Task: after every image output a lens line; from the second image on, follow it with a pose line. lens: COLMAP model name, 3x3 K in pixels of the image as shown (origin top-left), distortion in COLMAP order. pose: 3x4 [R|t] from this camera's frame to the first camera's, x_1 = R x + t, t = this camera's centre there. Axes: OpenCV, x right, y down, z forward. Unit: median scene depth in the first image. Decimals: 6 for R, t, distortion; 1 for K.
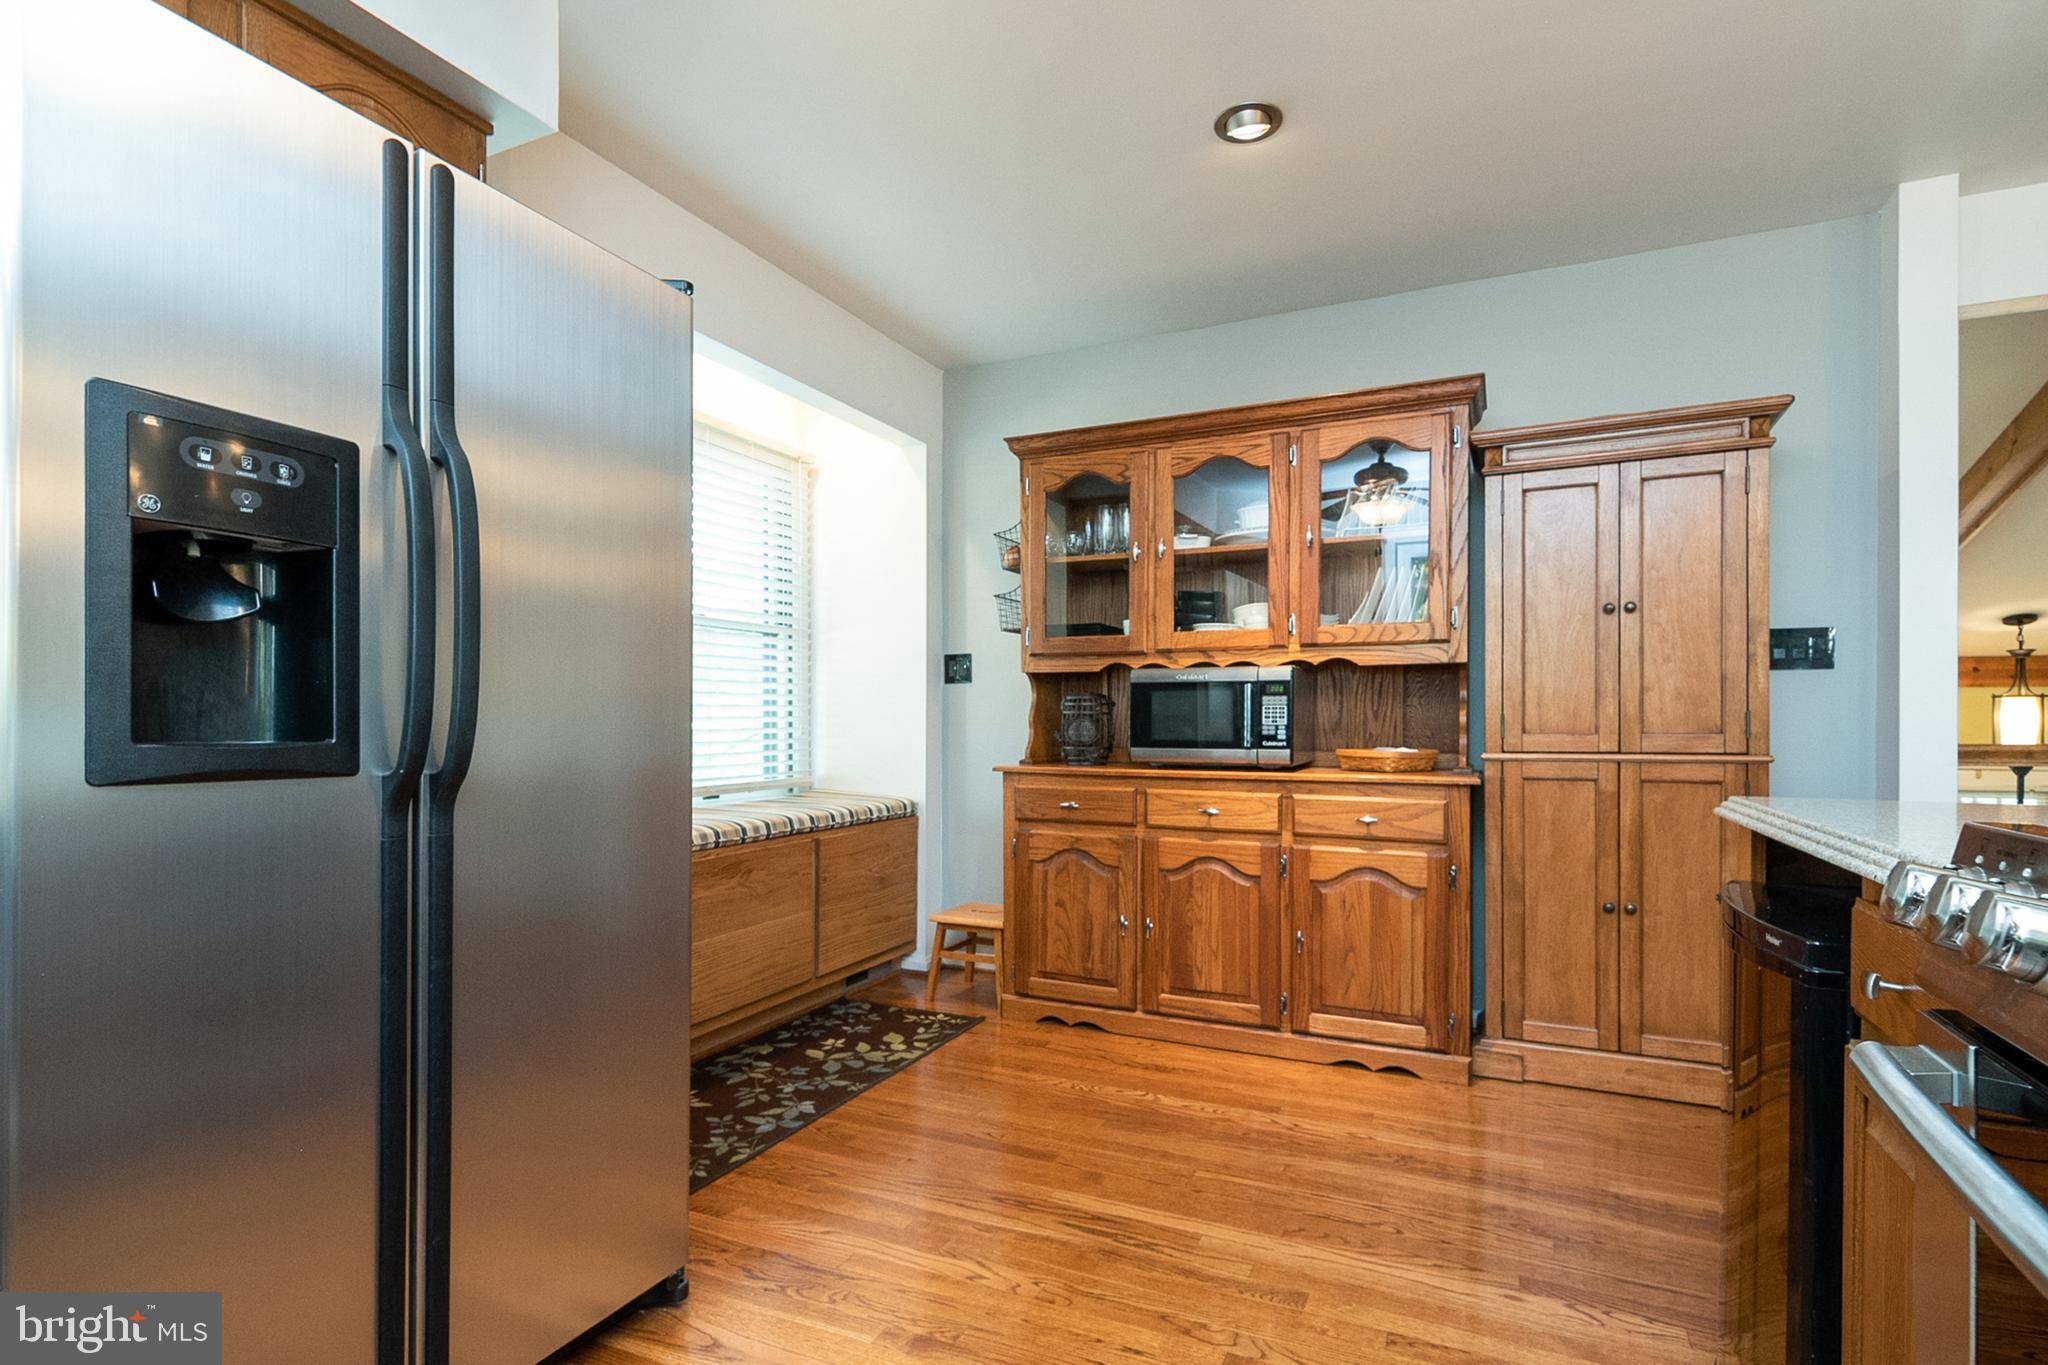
lens RADIAL K [[1015.6, 0, 1032.7], [0, 1015.6, 727.4], [0, 0, 1]] dist [0.030450, -0.020325]
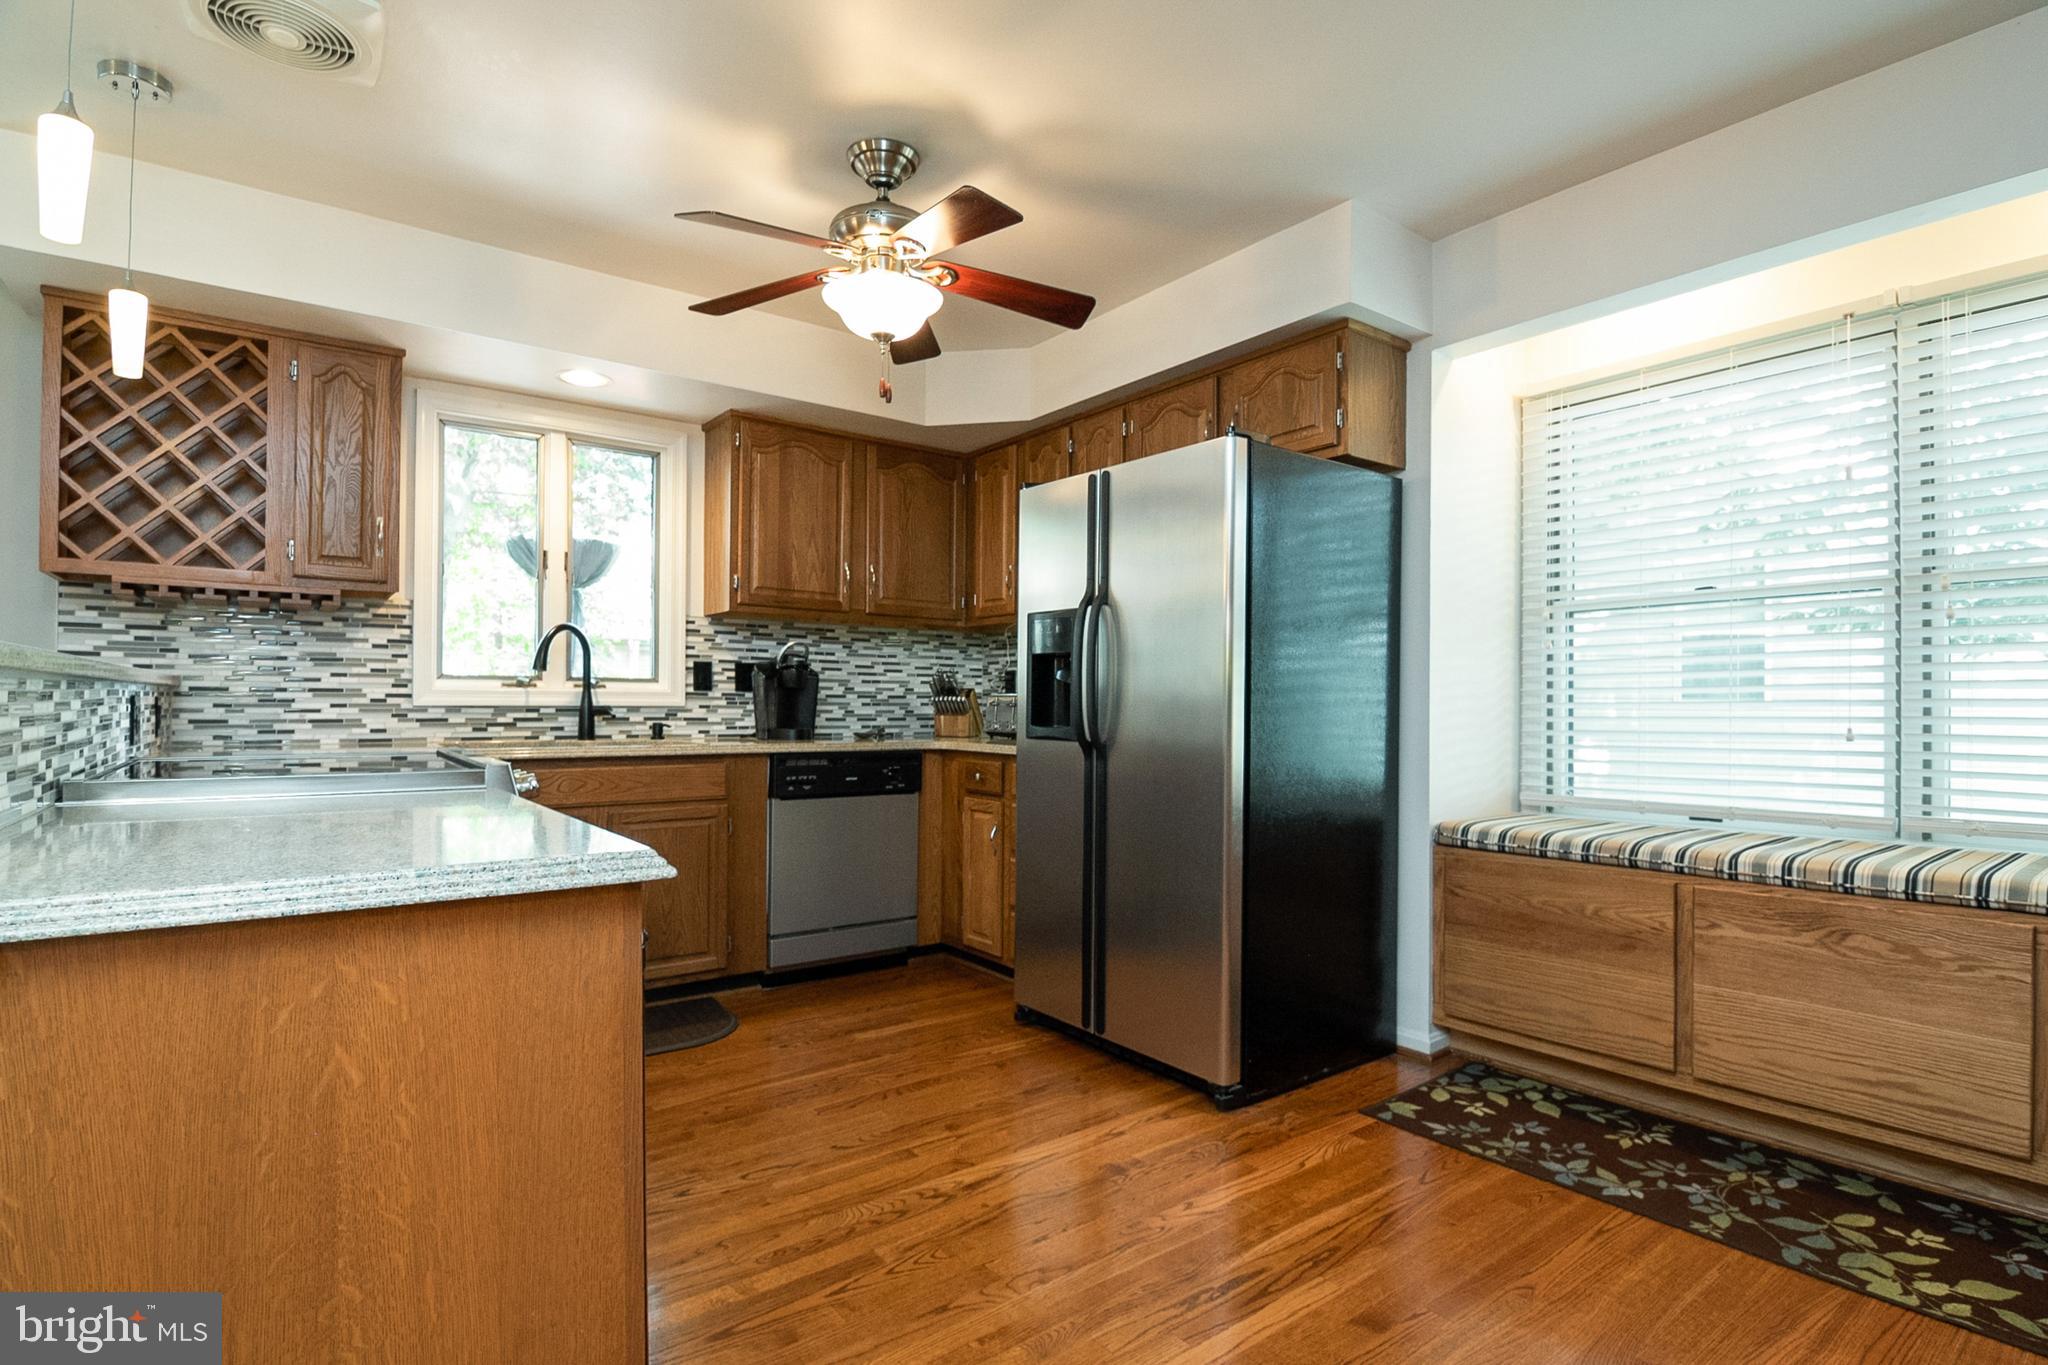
lens RADIAL K [[1006.4, 0, 1033.6], [0, 1006.4, 706.4], [0, 0, 1]] dist [-0.002222, -0.012497]
pose [[-0.469113, -0.002454, -0.883134, 0.638316], [-0.006551, 0.999978, 0.000701, -0.015898], [0.883114, 0.006114, -0.469119, 0.852073]]
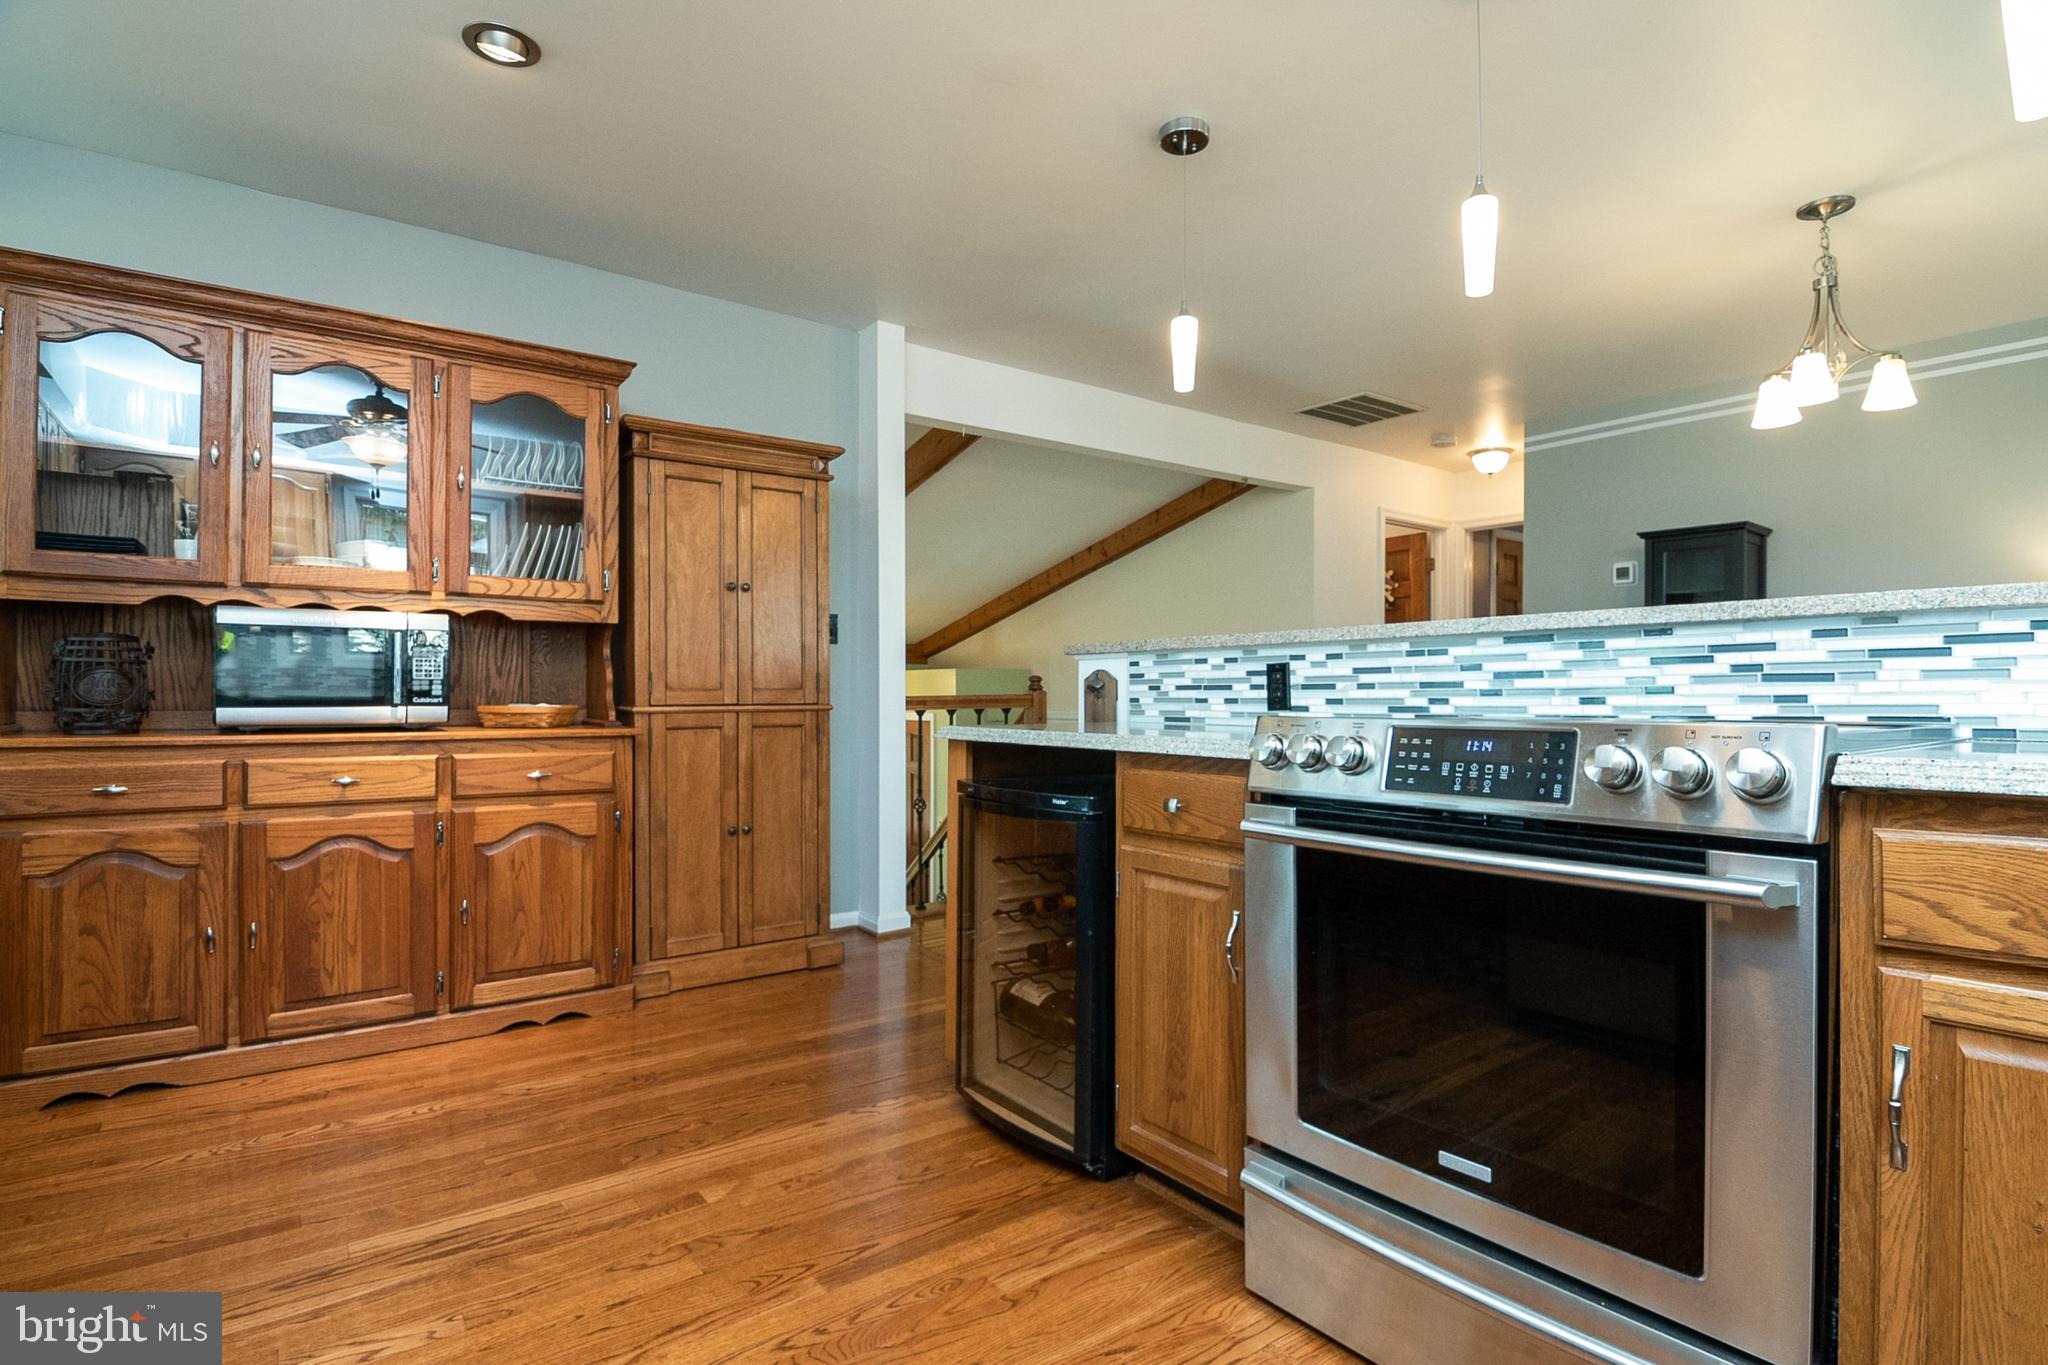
lens RADIAL K [[1013.1, 0, 1051.7], [0, 1013.1, 689.3], [0, 0, 1]] dist [-0.015025, -0.001028]
pose [[0.454688, 0.003349, 0.890644, -0.317475], [0.000987, 0.999990, -0.004264, 0.011035], [-0.890650, 0.002818, 0.454681, 0.101893]]
